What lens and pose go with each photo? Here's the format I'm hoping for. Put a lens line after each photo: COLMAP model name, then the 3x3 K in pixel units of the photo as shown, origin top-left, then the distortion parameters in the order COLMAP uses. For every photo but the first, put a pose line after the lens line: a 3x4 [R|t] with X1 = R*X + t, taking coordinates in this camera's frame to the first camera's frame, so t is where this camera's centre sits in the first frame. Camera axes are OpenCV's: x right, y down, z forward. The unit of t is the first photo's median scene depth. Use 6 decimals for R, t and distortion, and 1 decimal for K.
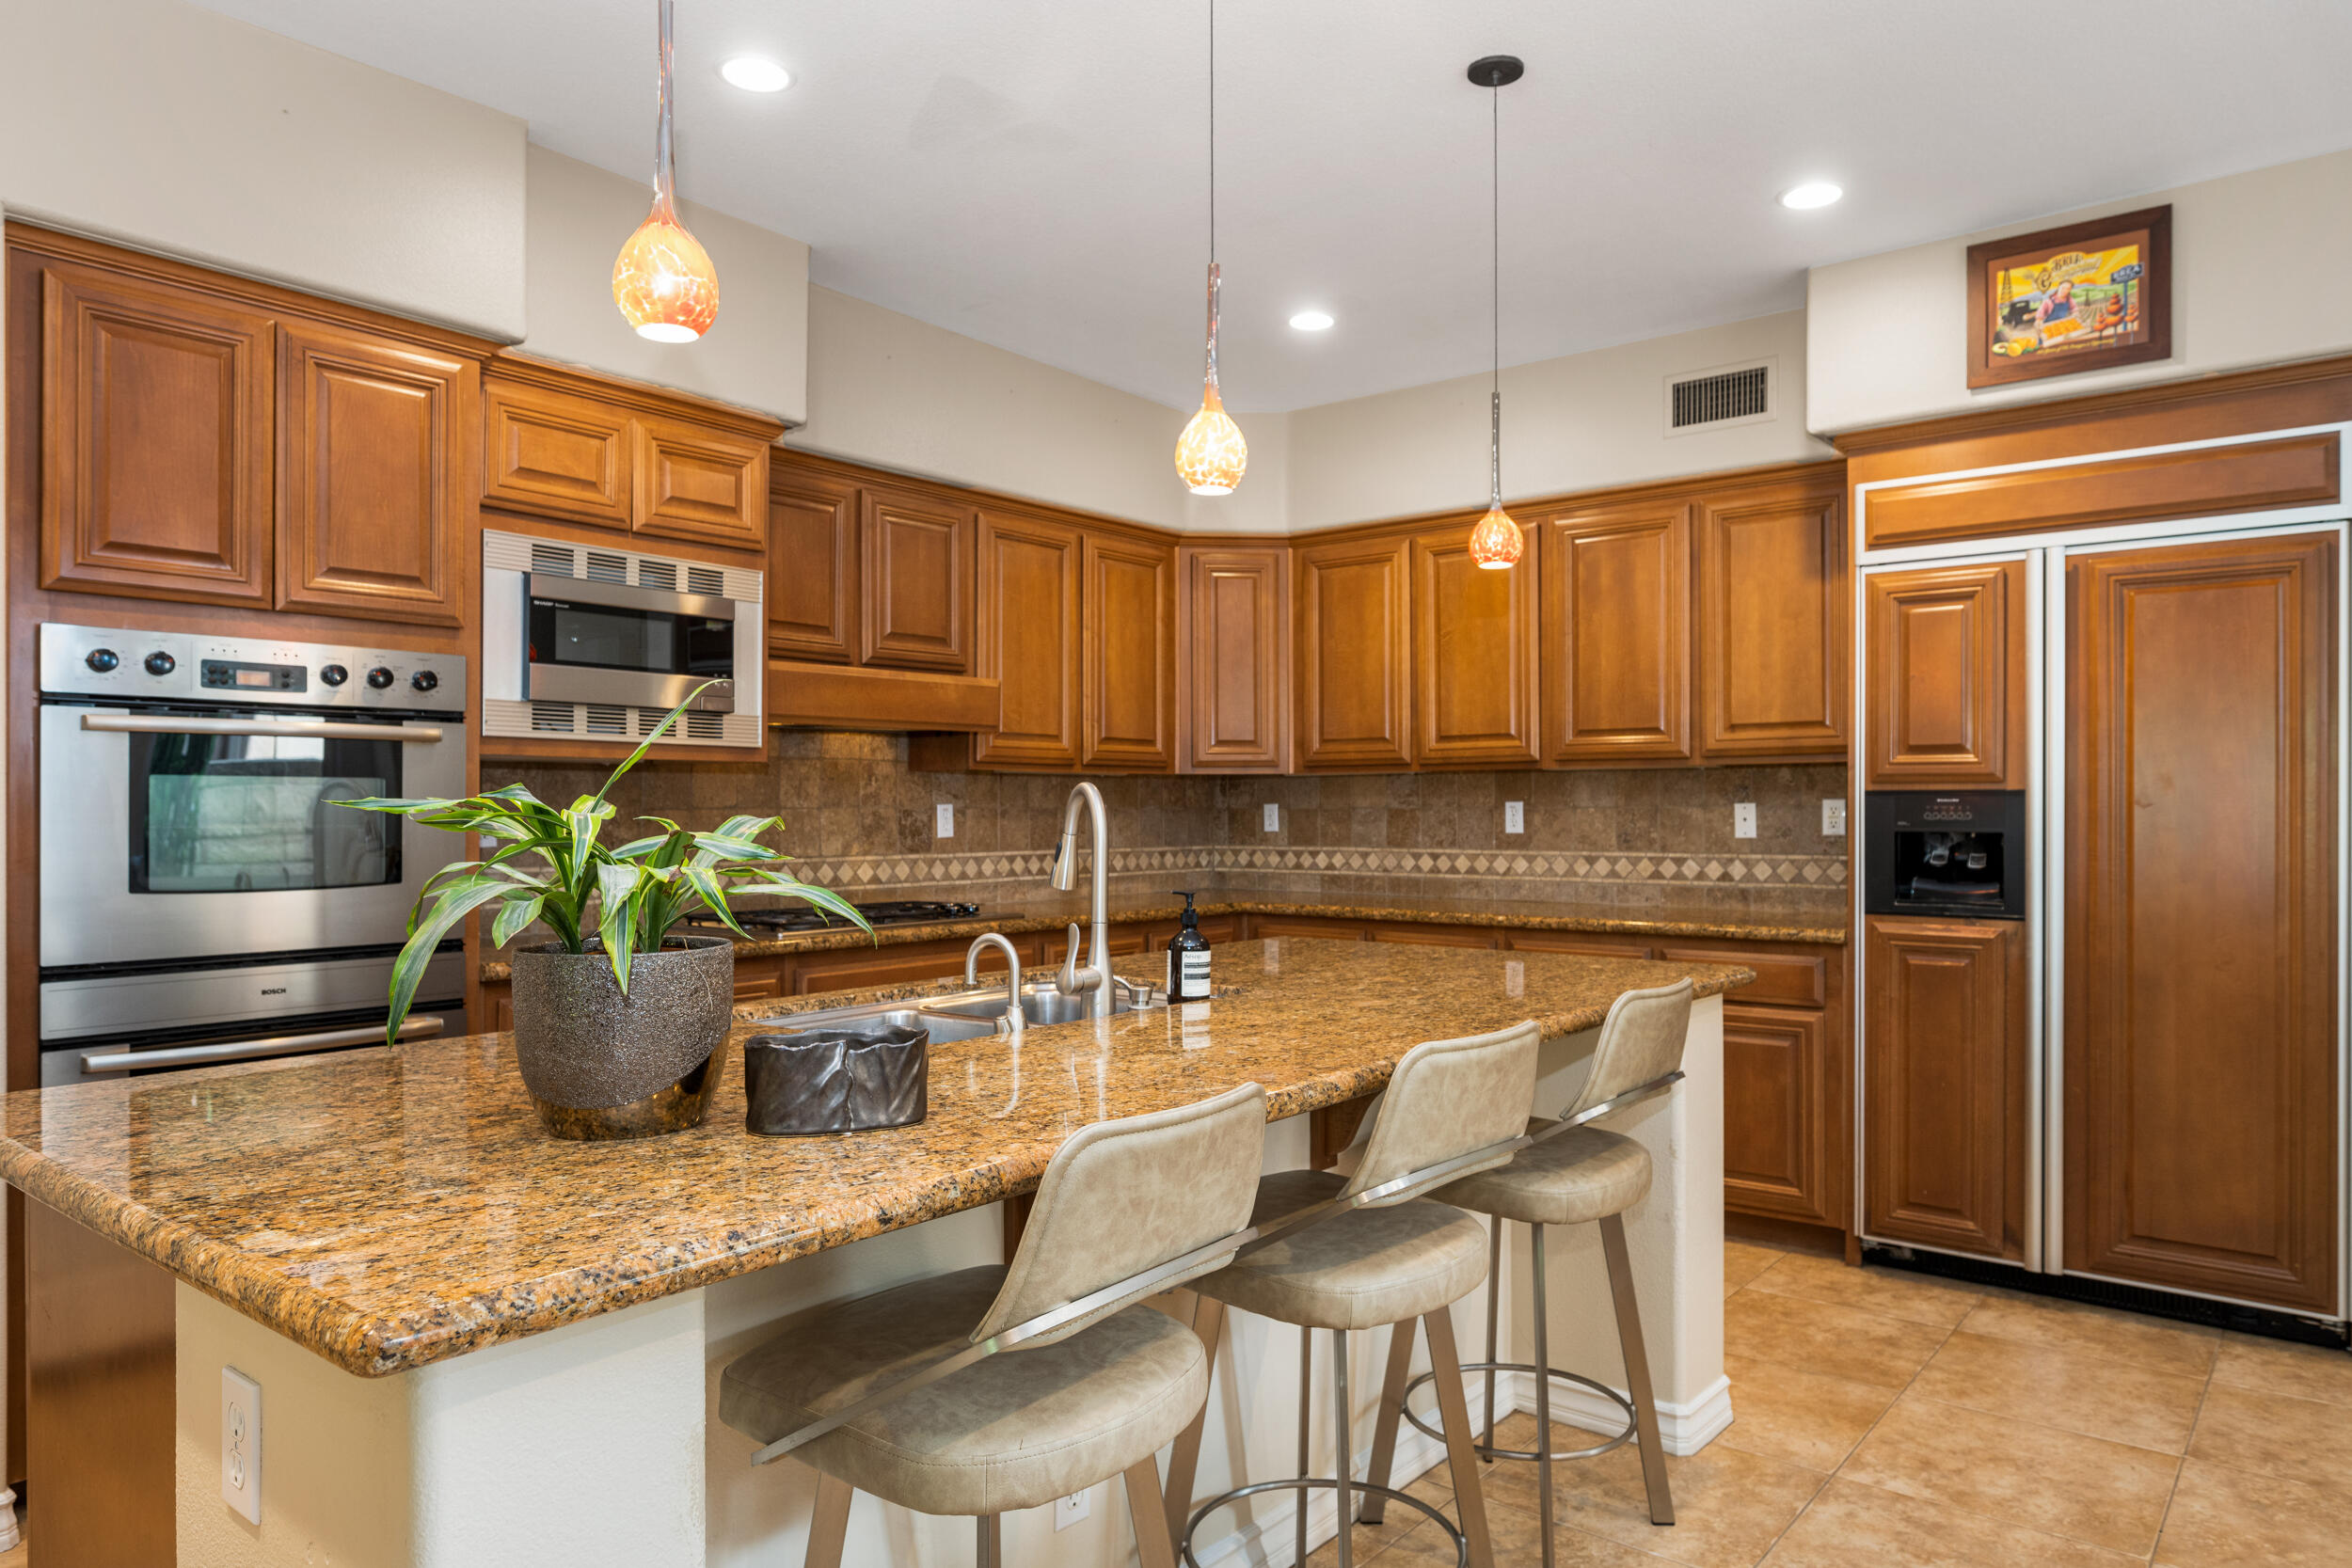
lens RADIAL K [[1473.2, 0, 1181.1], [0, 1473.2, 806.0], [0, 0, 1]] dist [-0.001902, -0.003829]
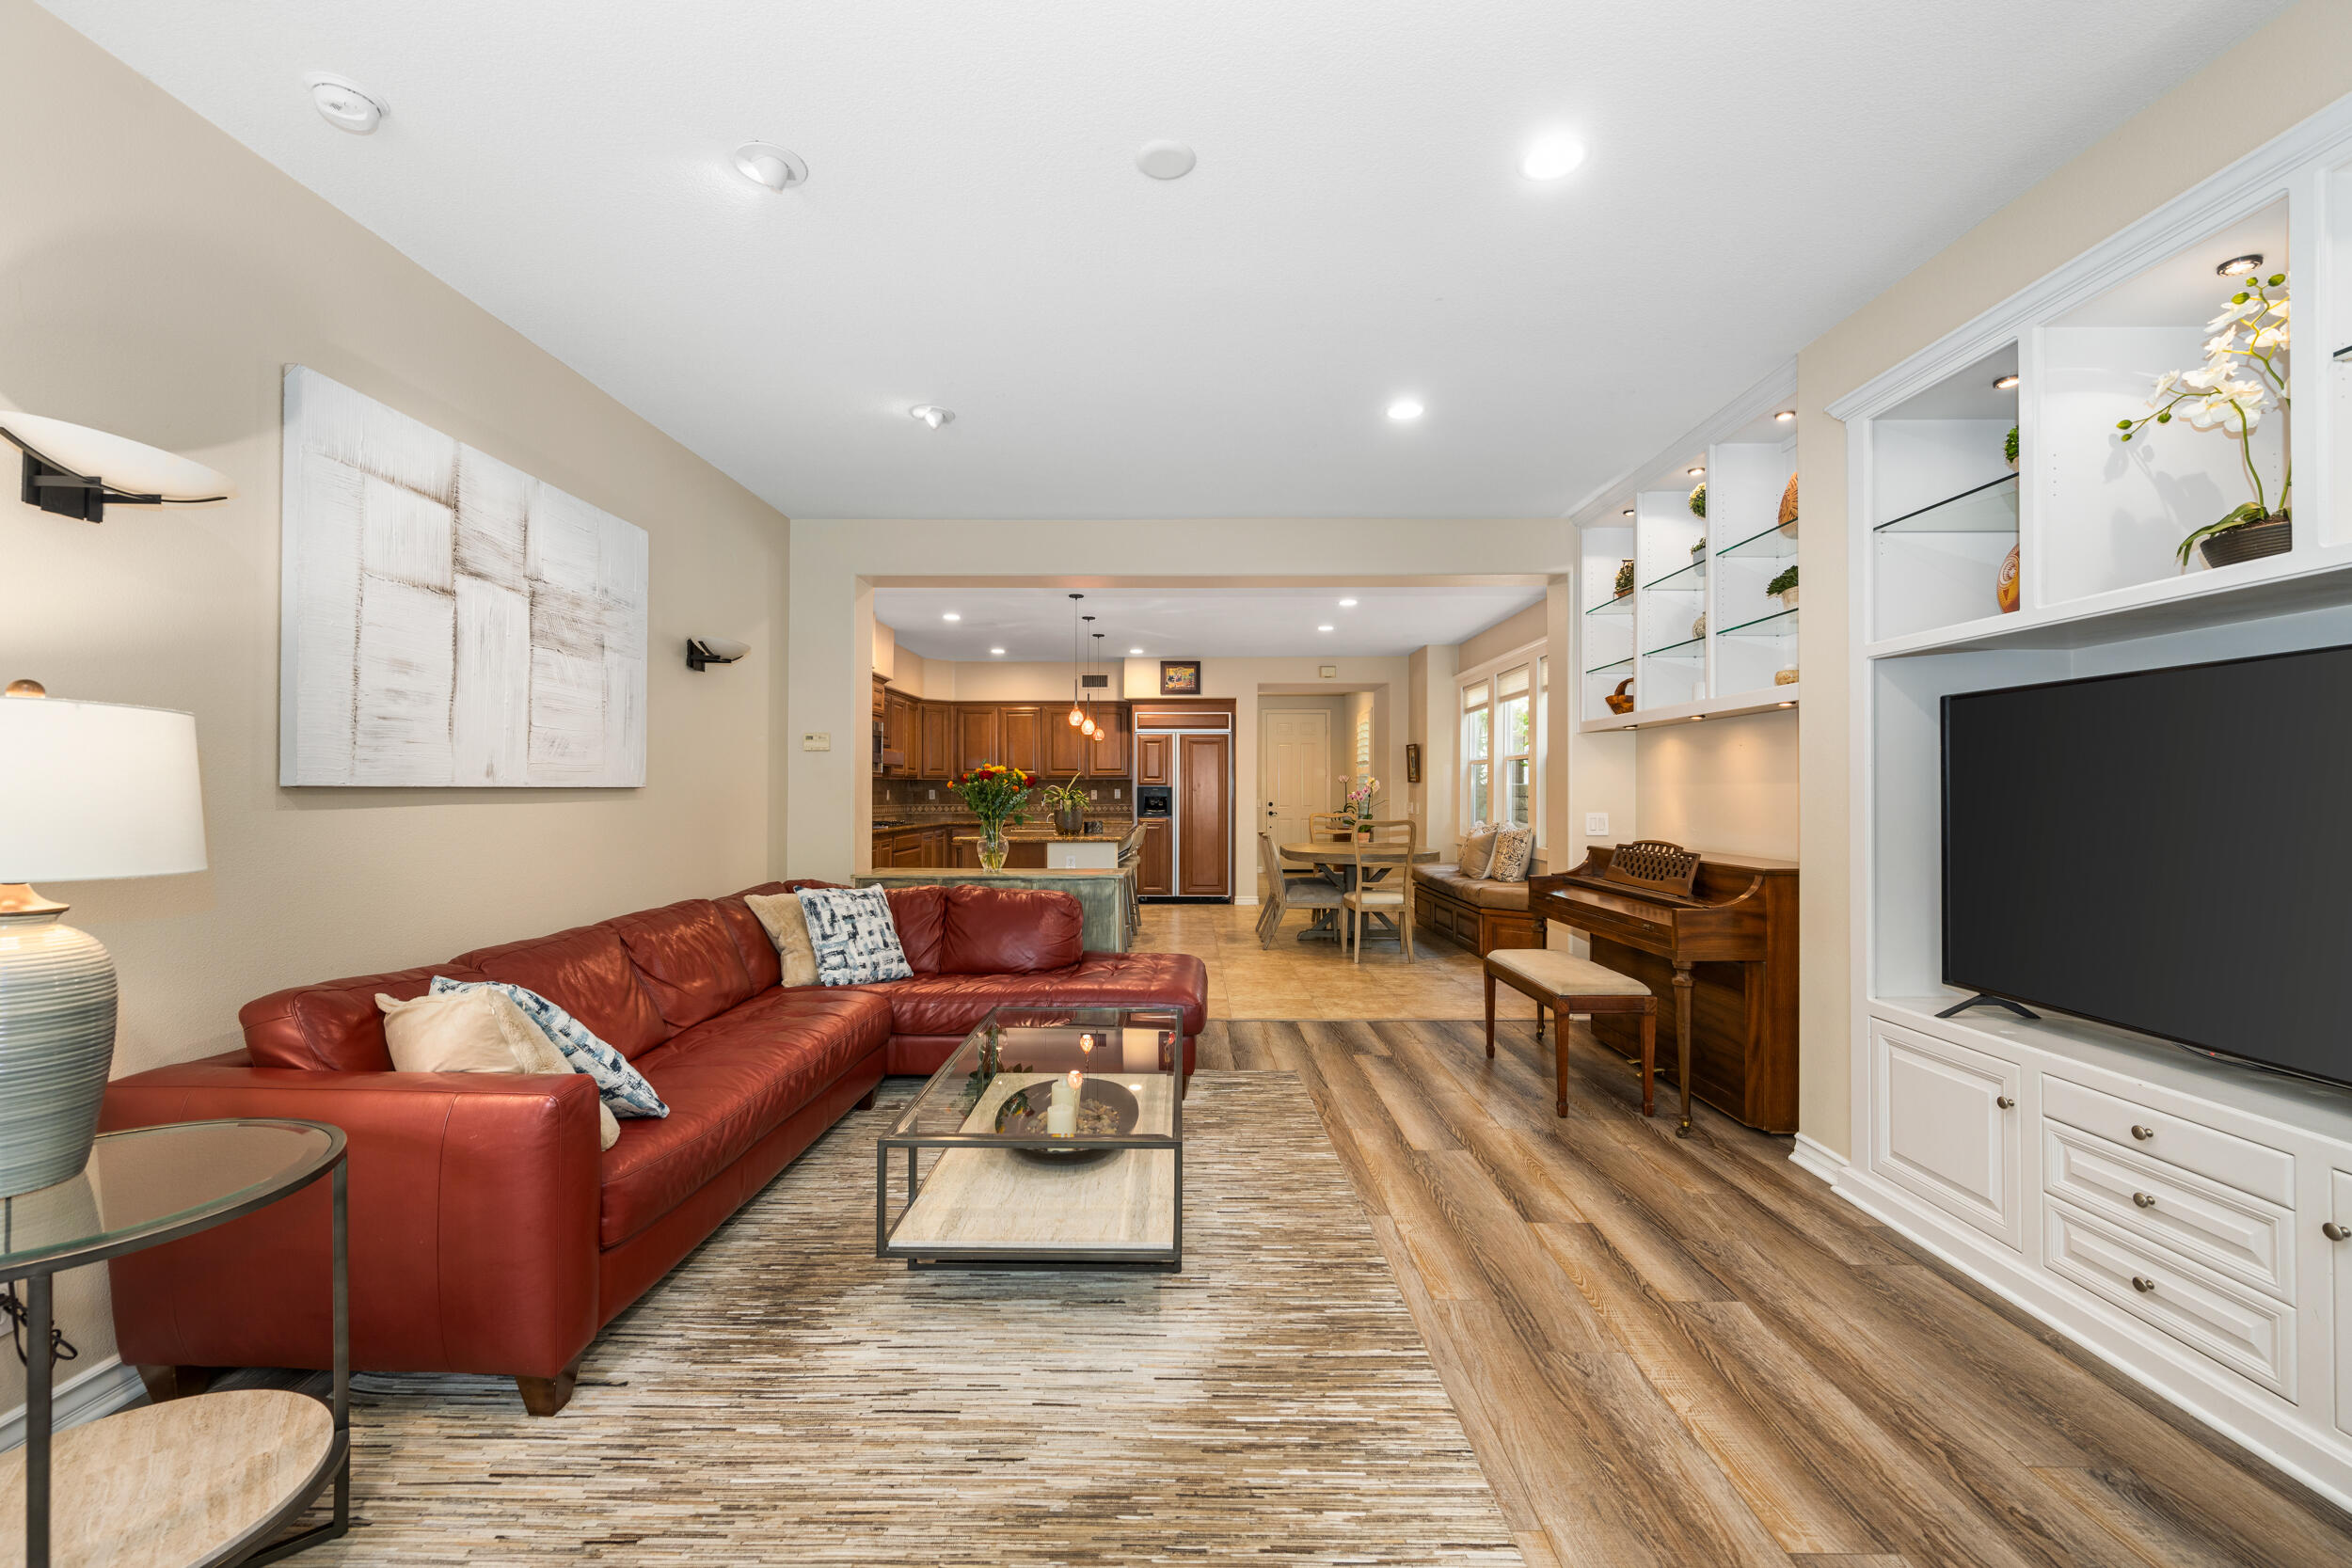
lens RADIAL K [[998.7, 0, 1165.8], [0, 998.7, 782.7], [0, 0, 1]] dist [-0.001277, 0.000381]
pose [[0.786896, 0.007405, 0.617041, -1.139066], [-0.000984, 0.999942, -0.010744, 0.007377], [-0.617084, 0.007847, 0.786858, -1.187682]]
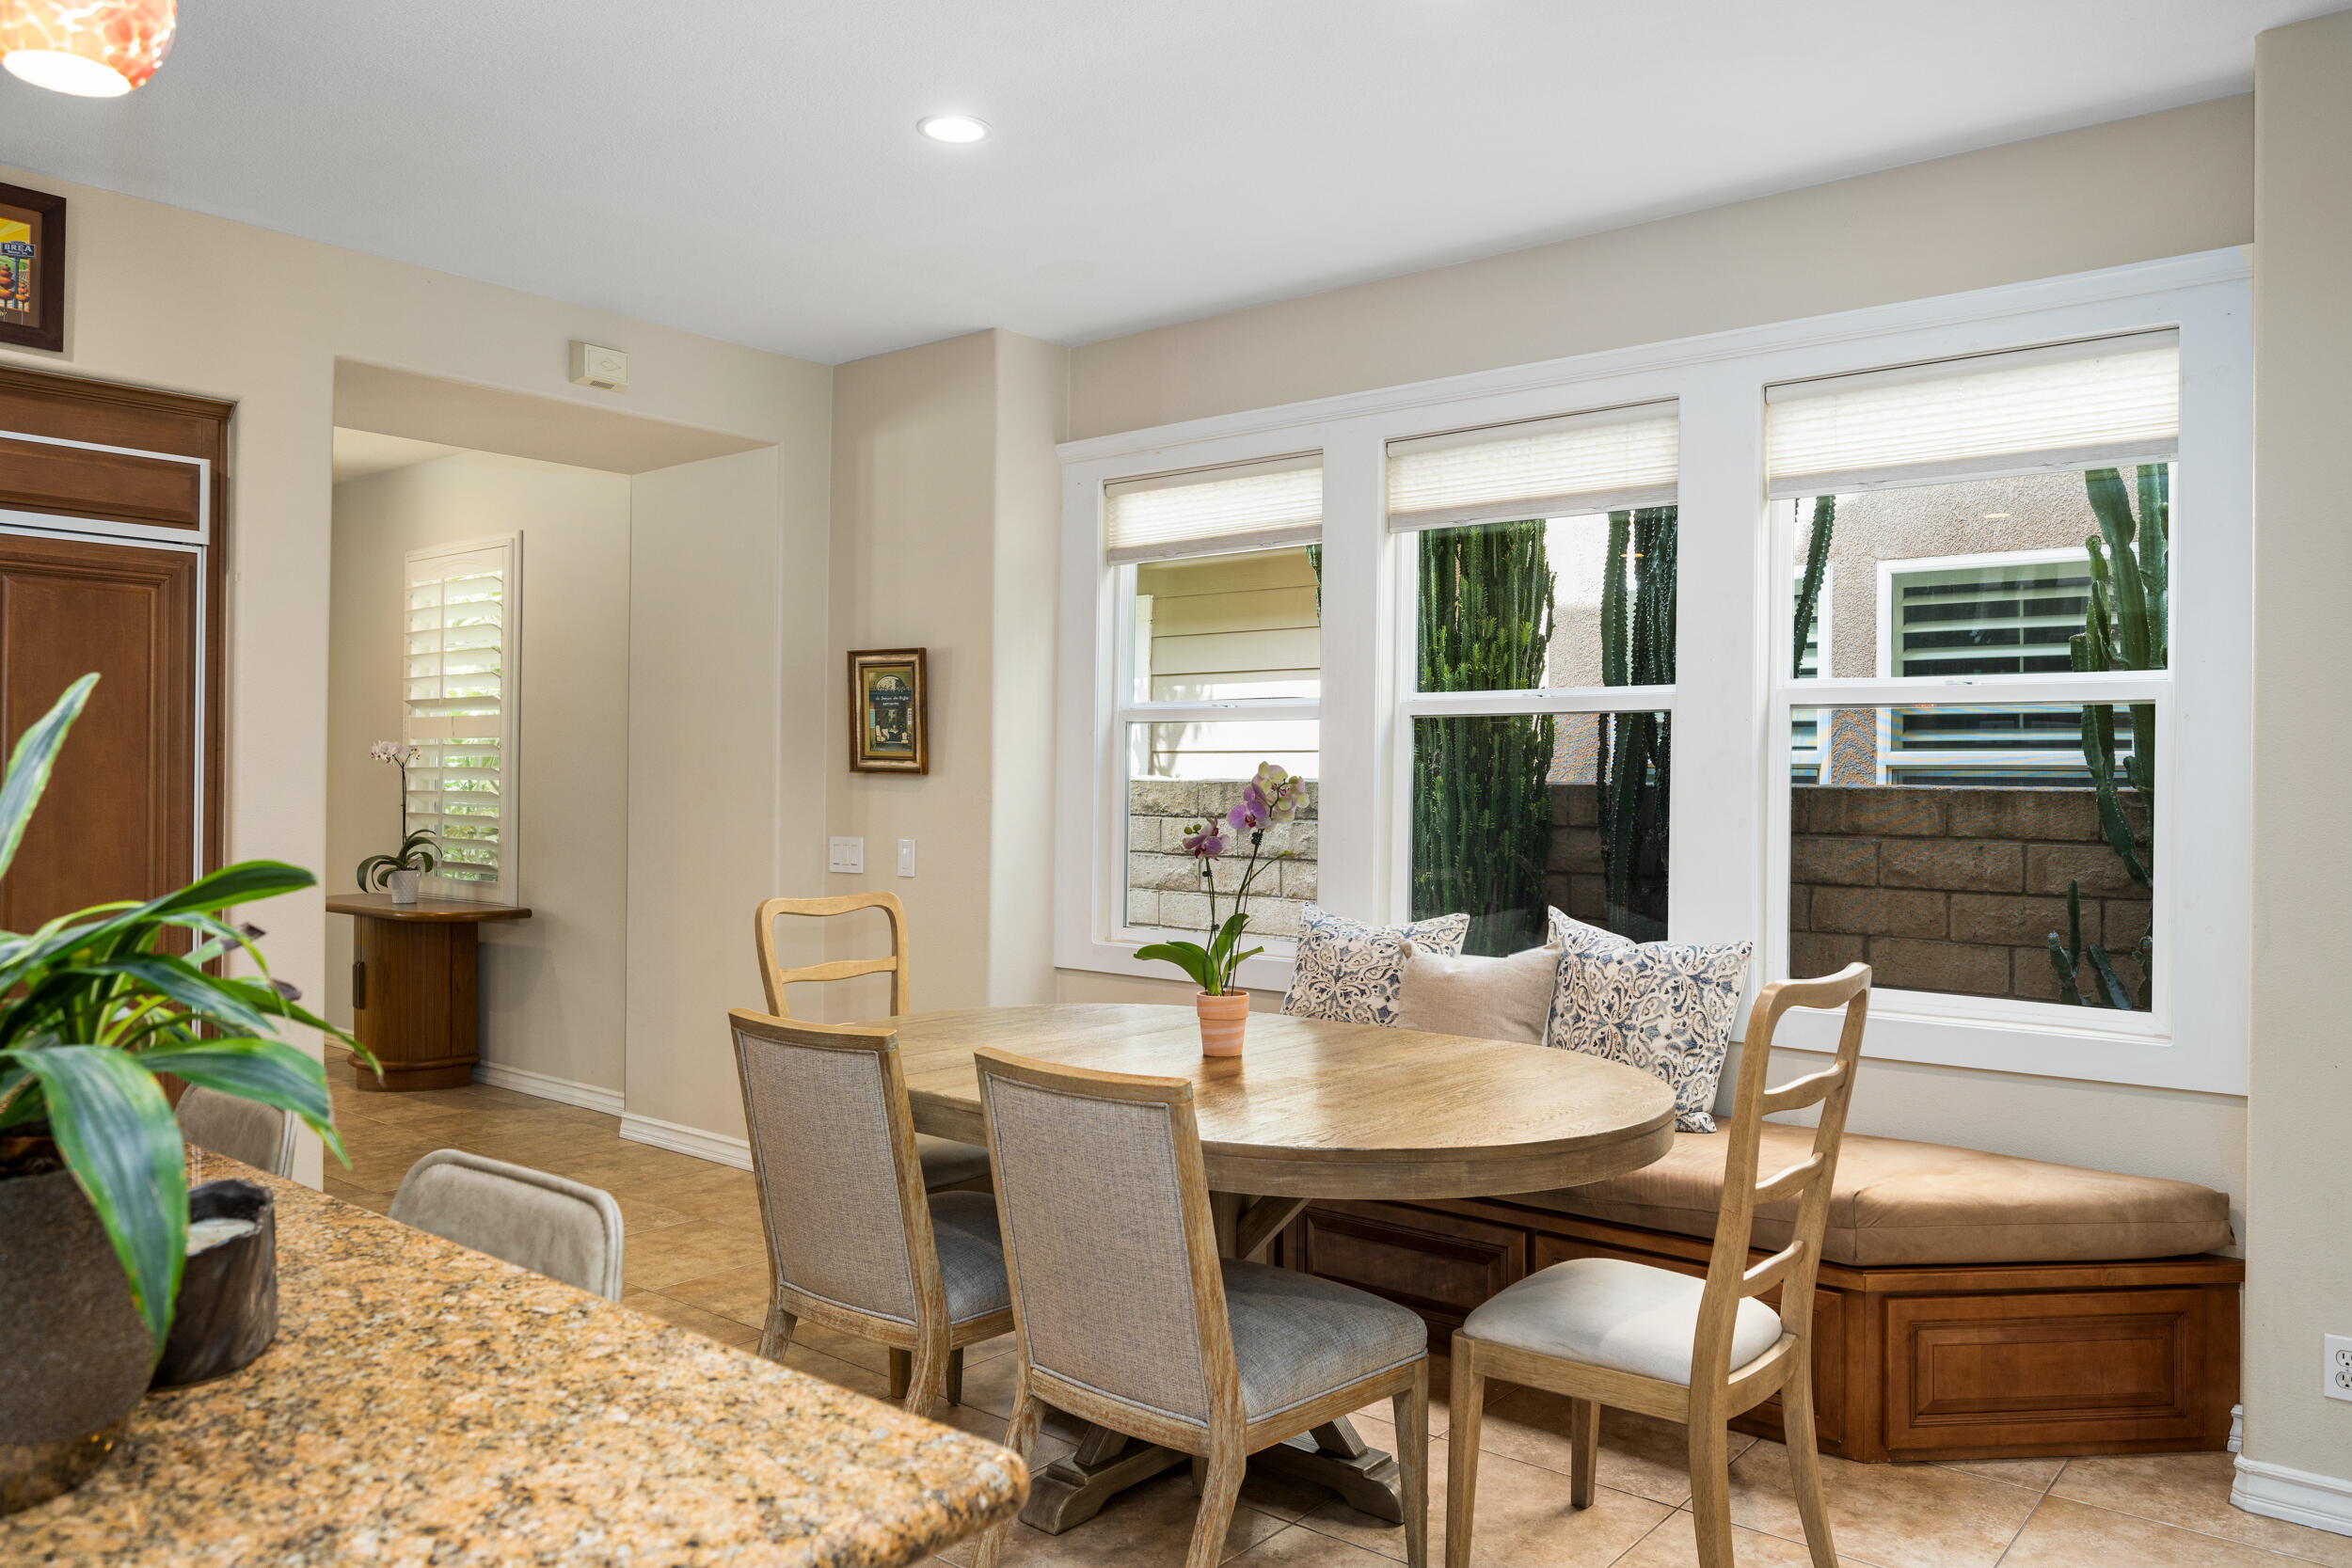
lens RADIAL K [[1657.9, 0, 1169.6], [0, 1657.9, 776.3], [0, 0, 1]] dist [-0.002039, 0.000071]
pose [[-0.004112, 0.002287, 0.999989, -0.377024], [-0.007874, 0.999966, -0.002319, -0.017812], [-0.999961, -0.007883, -0.004094, 0.212291]]
